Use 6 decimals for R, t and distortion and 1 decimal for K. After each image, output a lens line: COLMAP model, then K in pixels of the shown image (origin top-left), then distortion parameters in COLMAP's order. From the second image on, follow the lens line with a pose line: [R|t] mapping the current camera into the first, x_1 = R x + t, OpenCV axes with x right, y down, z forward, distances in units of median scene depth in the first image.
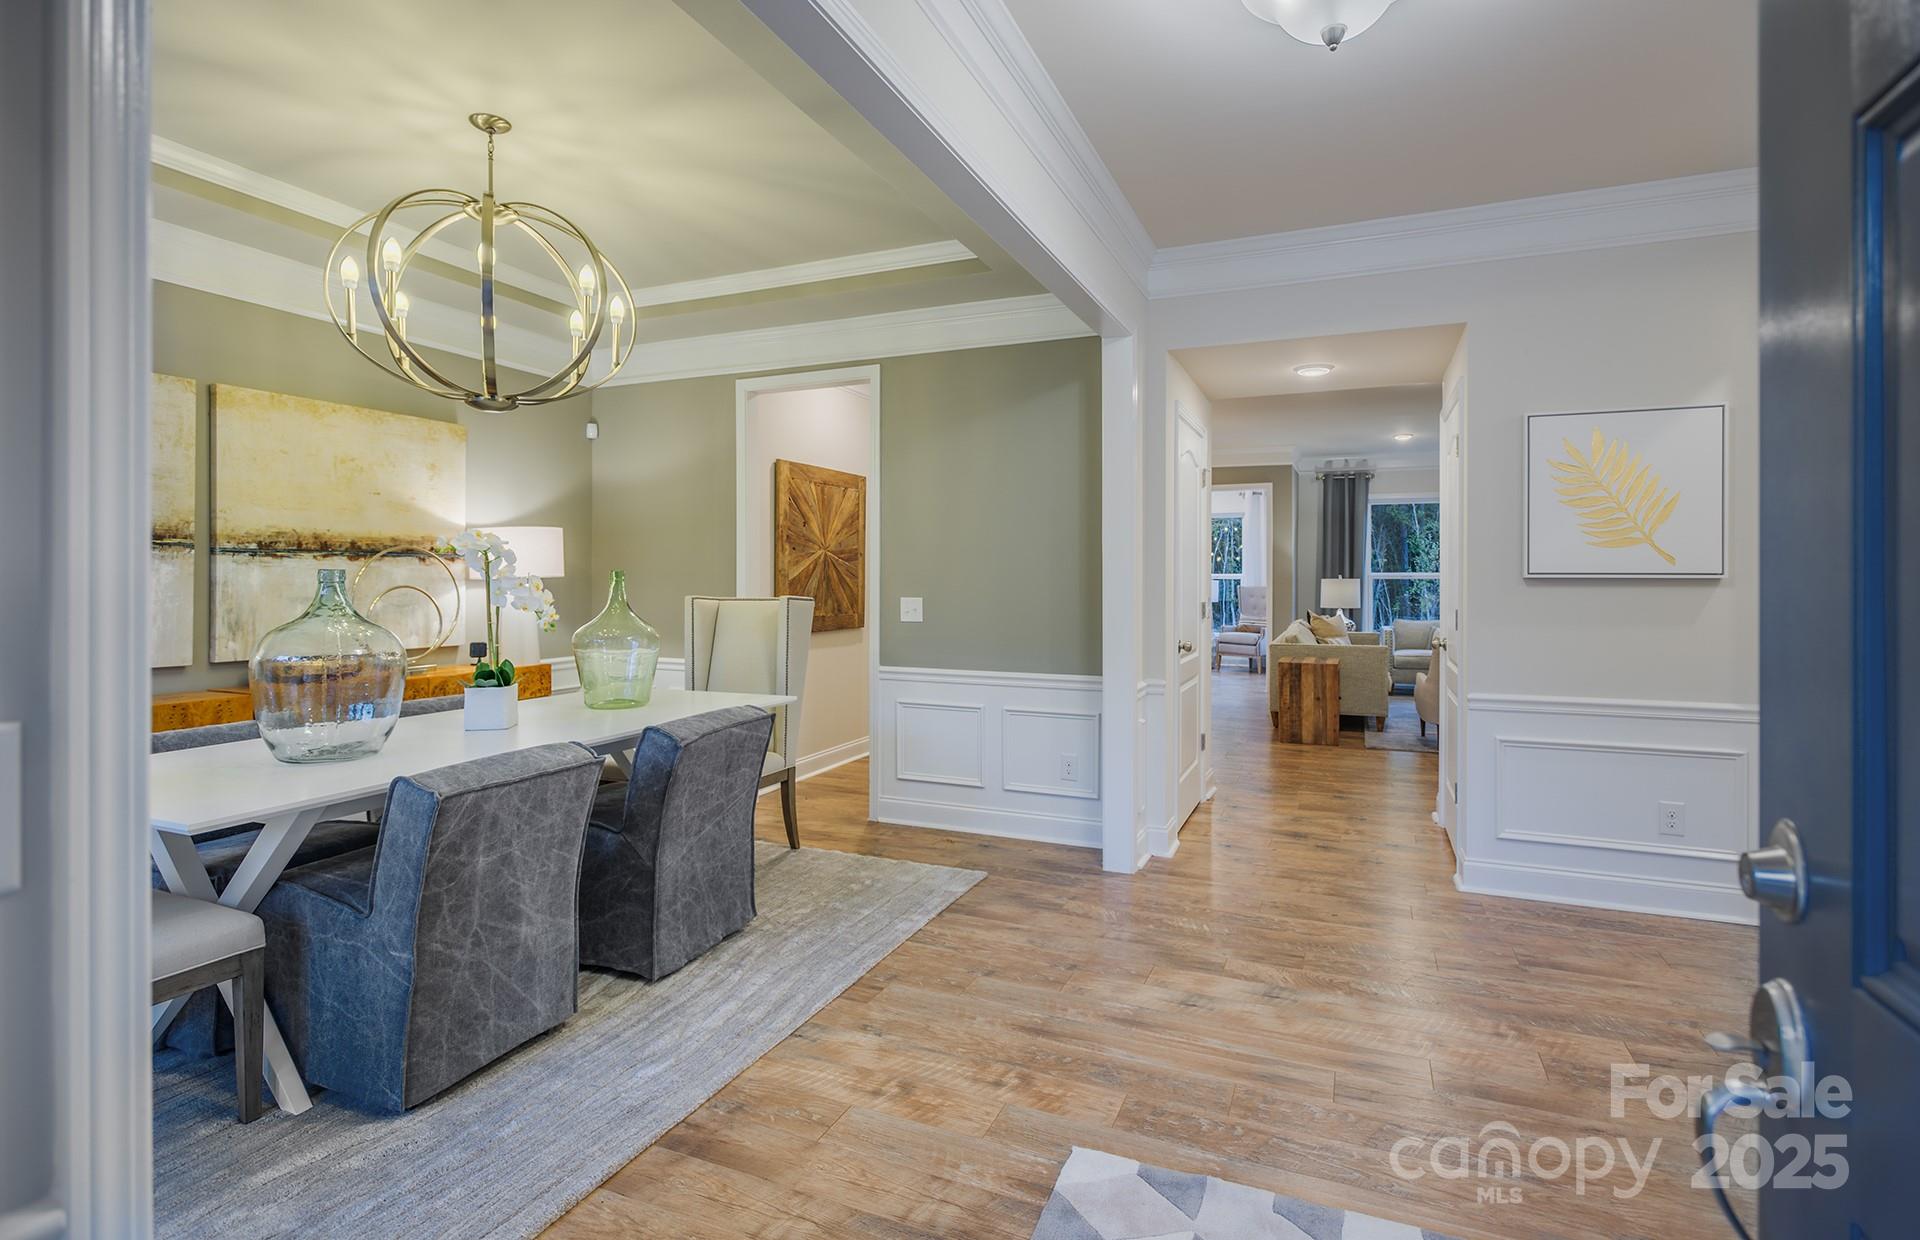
lens RADIAL K [[940.7, 0, 964.2], [0, 940.7, 576.8], [0, 0, 1]] dist [0.001471, 0.000362]
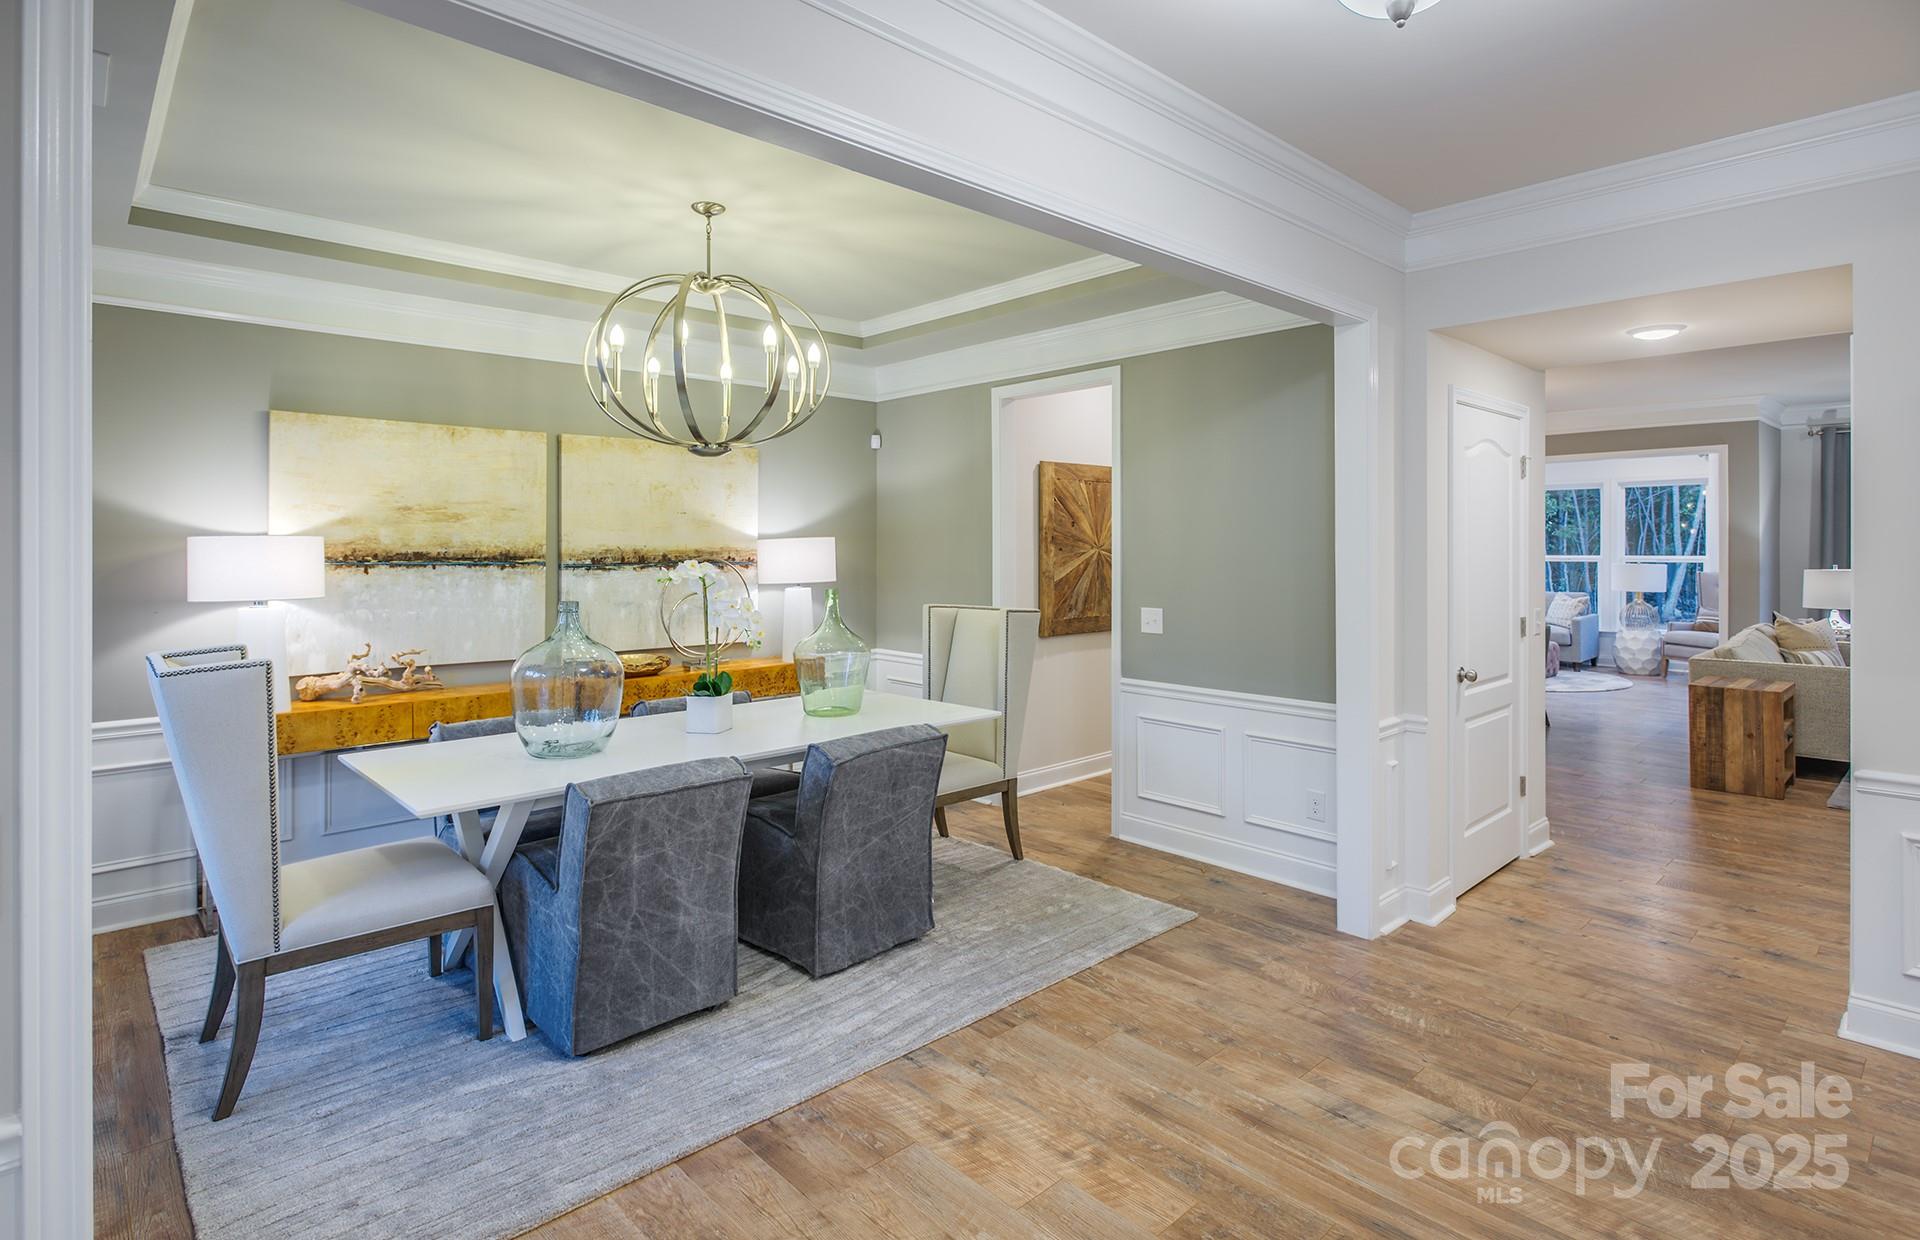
lens RADIAL K [[972.3, 0, 959.7], [0, 972.3, 541.5], [0, 0, 1]] dist [-0.000882, 0.000807]
pose [[0.914635, -0.003483, -0.404264, 0.238675], [0.002425, 0.999992, -0.003128, -0.061576], [0.404272, 0.001881, 0.914637, 0.029801]]
